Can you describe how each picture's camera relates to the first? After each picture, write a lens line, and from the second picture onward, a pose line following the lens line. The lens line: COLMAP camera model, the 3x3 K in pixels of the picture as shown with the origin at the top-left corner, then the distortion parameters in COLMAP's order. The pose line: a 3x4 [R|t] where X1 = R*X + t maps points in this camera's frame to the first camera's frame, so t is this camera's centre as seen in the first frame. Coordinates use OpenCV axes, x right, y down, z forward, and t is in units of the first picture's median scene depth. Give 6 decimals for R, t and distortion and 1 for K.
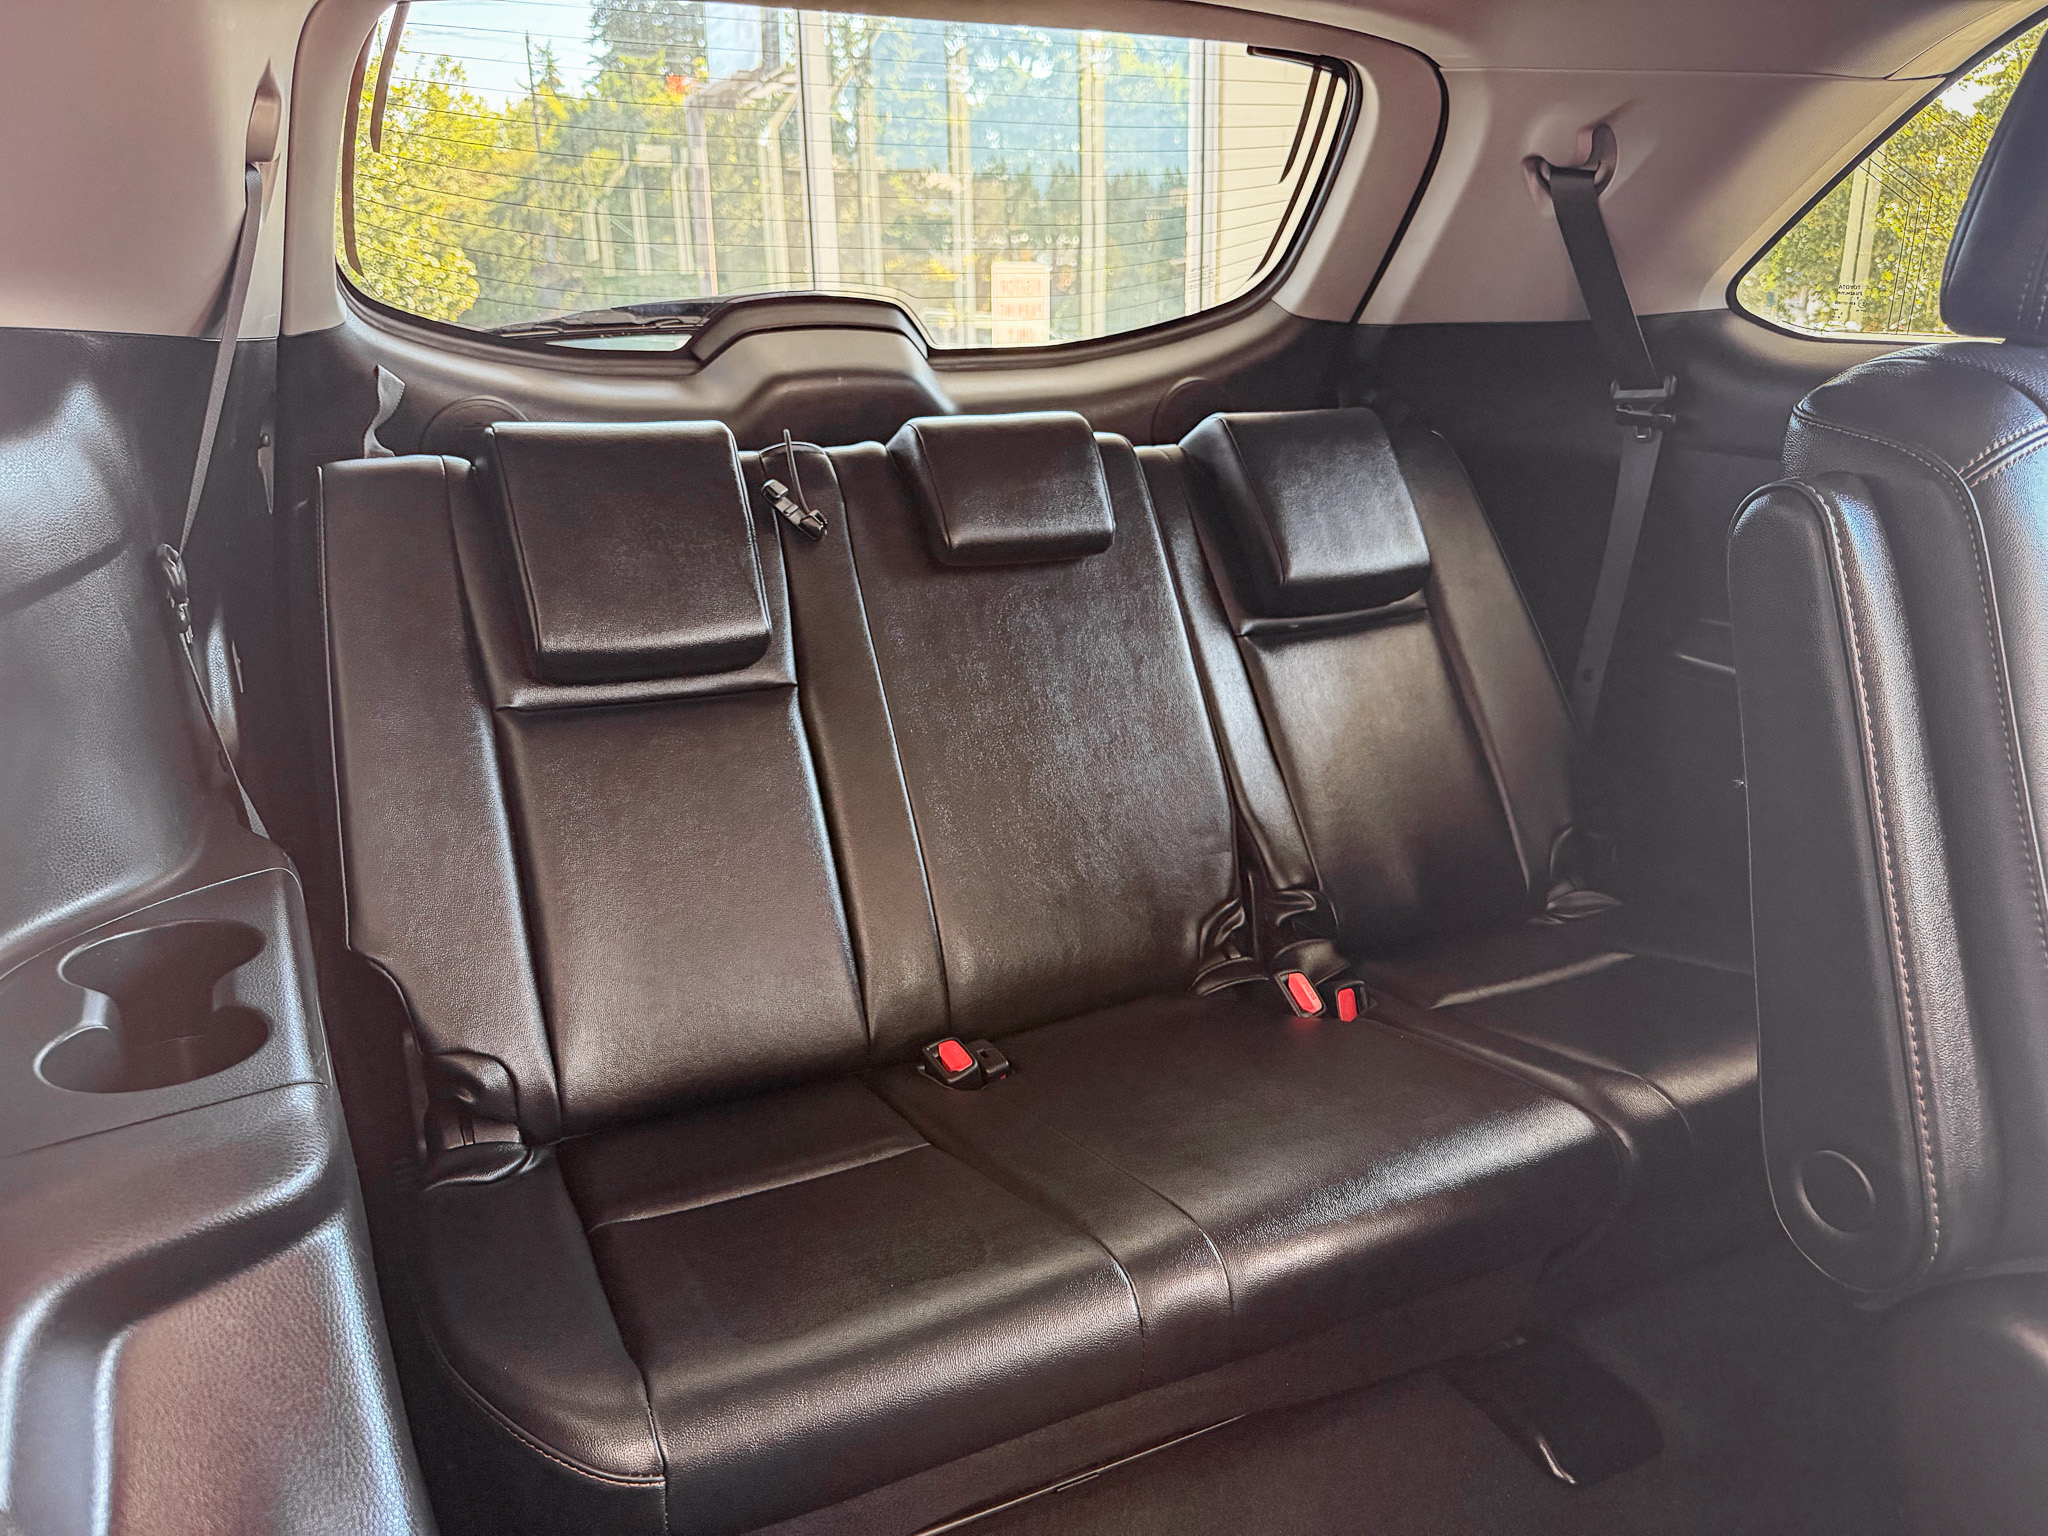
lens RADIAL K [[1464.7, 0, 1018.5], [0, 1464.7, 799.7], [0, 0, 1]] dist [-0.074291, -0.000198]
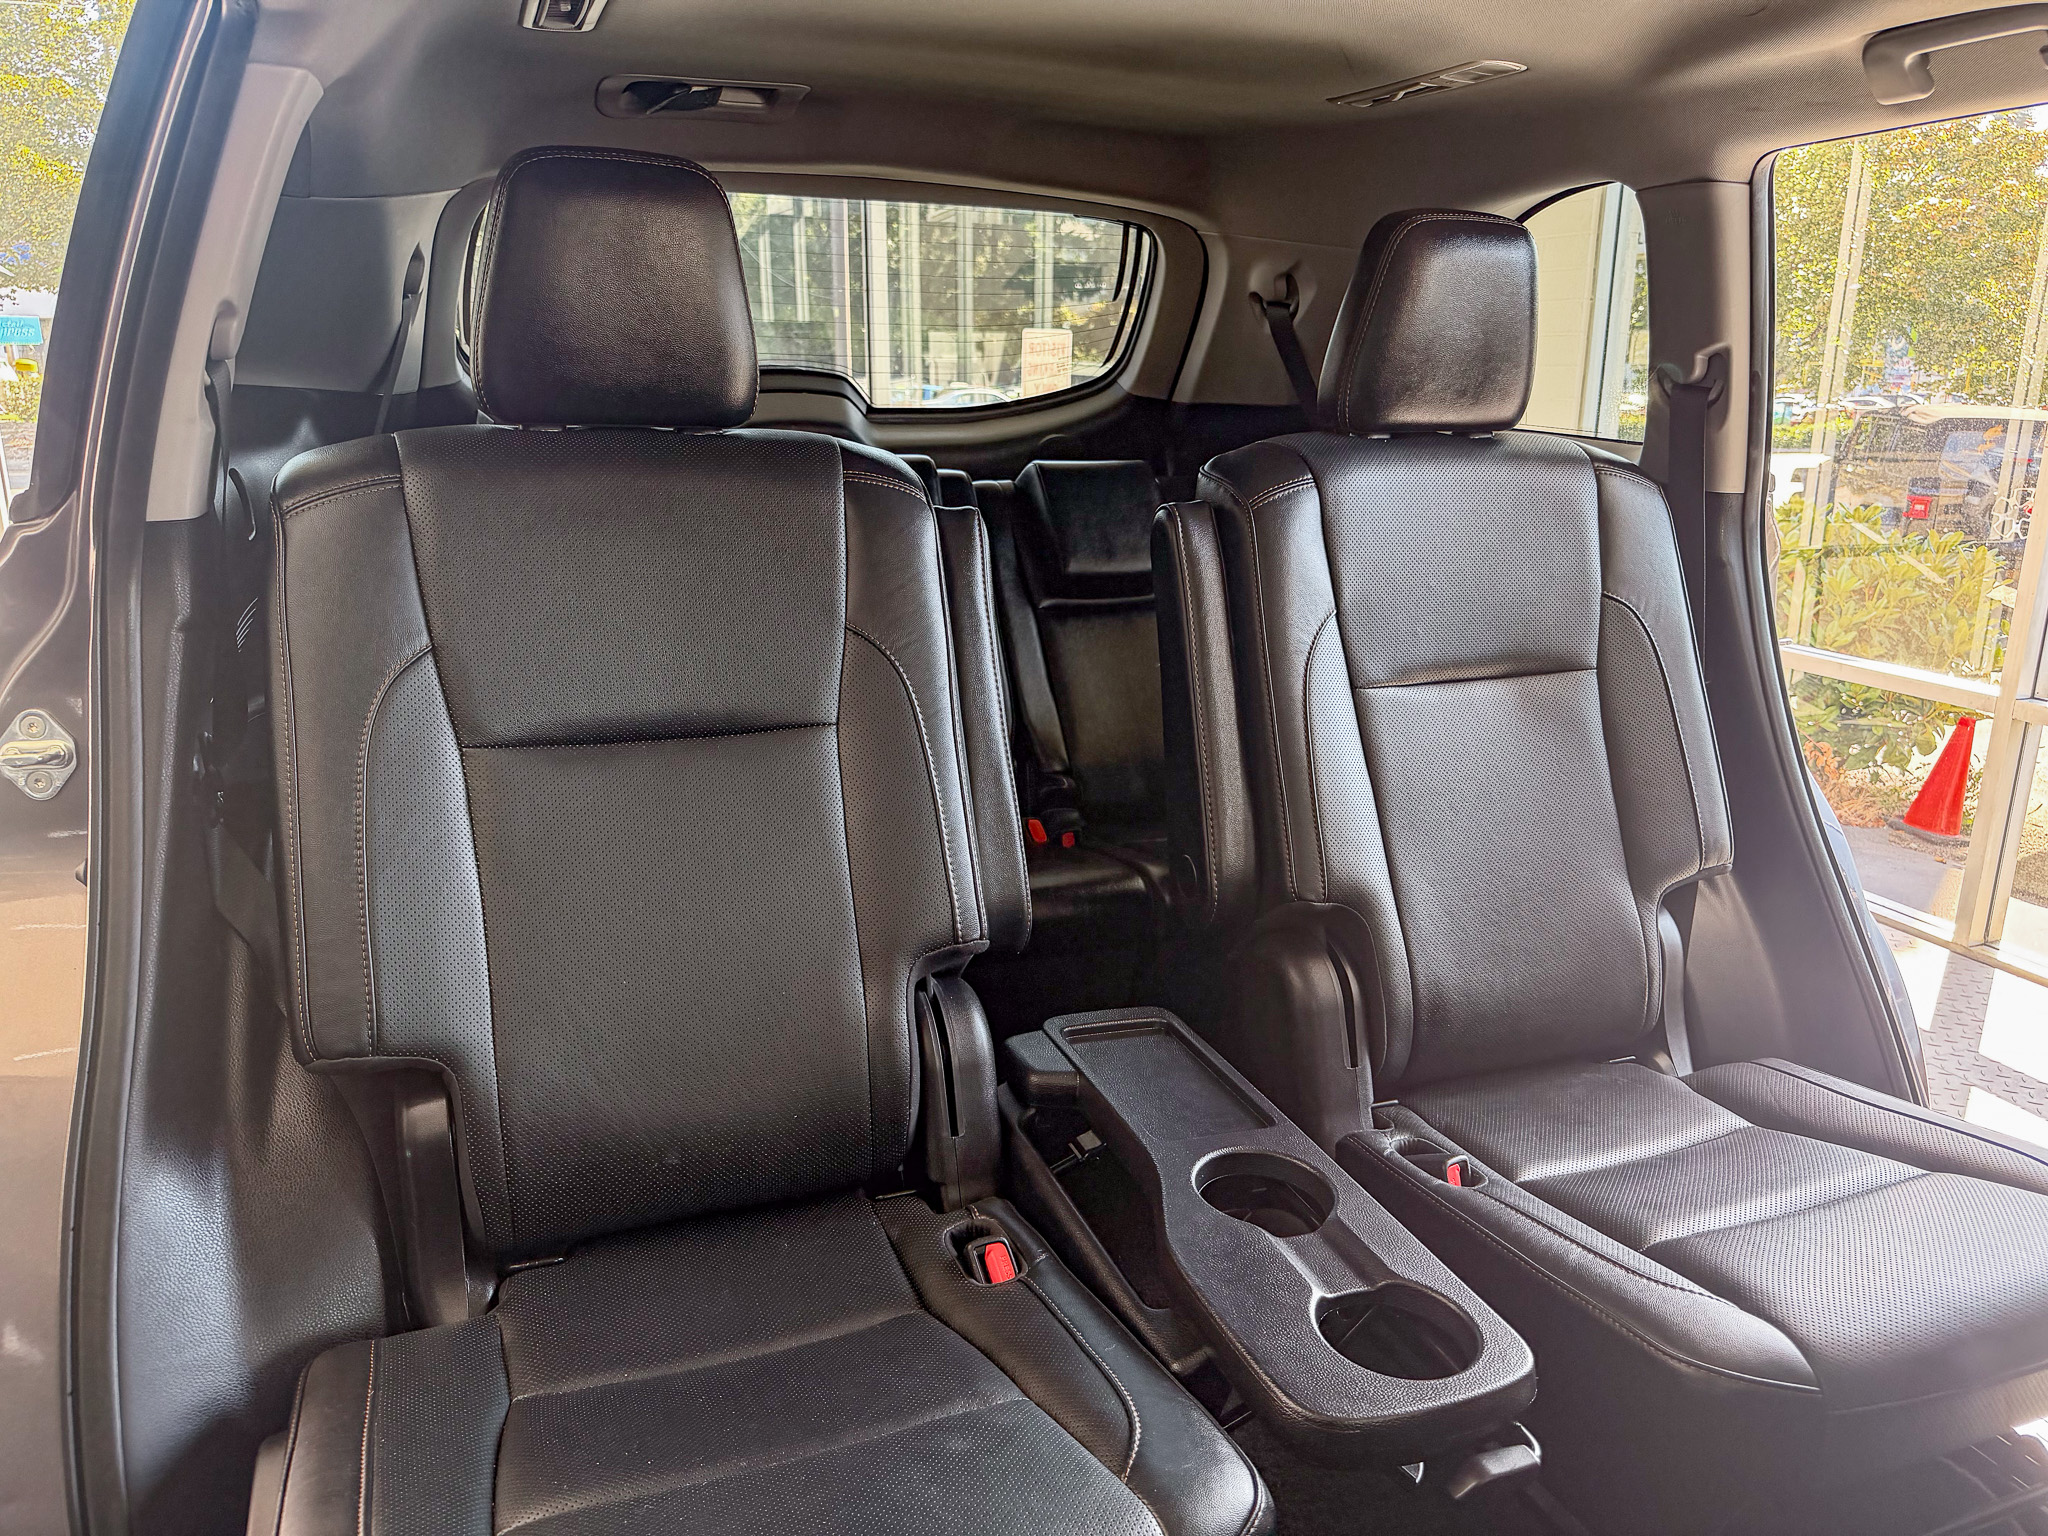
lens RADIAL K [[1418.0, 0, 1024.0], [0, 1418.0, 768.0], [0, 0, 1]] dist [0.002385, 0.000343]
pose [[0.995284, 0.060131, -0.076116, 0.256147], [-0.063011, 0.997363, -0.036022, 0.104889], [0.073749, 0.040649, 0.996448, -0.447644]]
